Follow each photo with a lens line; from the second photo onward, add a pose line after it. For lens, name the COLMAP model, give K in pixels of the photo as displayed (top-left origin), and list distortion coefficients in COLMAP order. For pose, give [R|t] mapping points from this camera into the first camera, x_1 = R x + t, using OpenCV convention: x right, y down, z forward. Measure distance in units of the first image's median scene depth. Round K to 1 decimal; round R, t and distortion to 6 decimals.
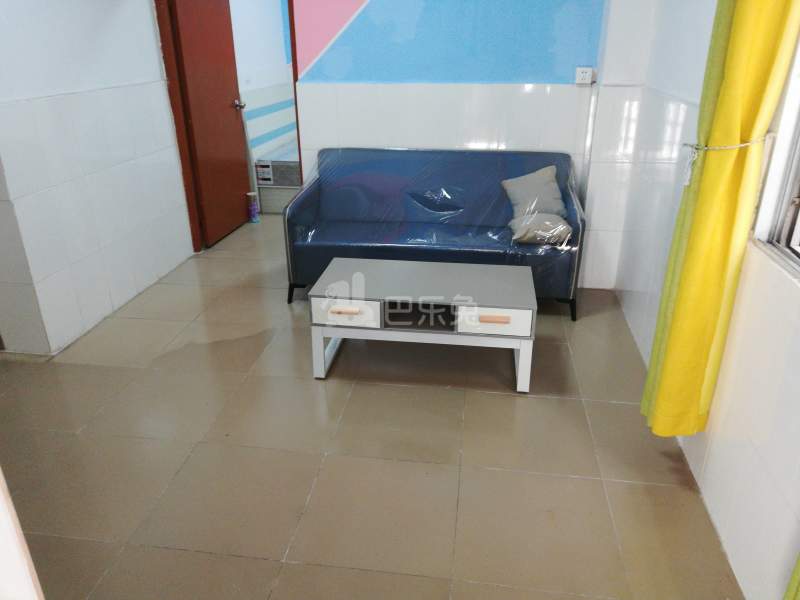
lens RADIAL K [[603.1, 0, 394.9], [0, 603.1, 296.9], [0, 0, 1]] dist [0.042811, -0.051559]
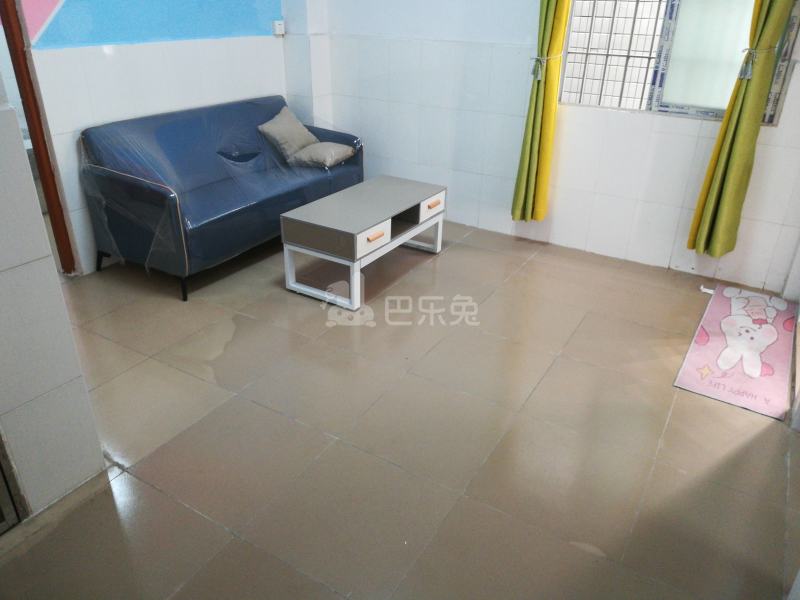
lens RADIAL K [[603.1, 0, 394.9], [0, 603.1, 296.9], [0, 0, 1]] dist [0.042811, -0.051559]
pose [[0.396482, -0.401731, 0.825478, -0.820646], [0.339788, 0.899531, 0.274568, -0.135851], [-0.852846, 0.171626, 0.493152, 0.299566]]
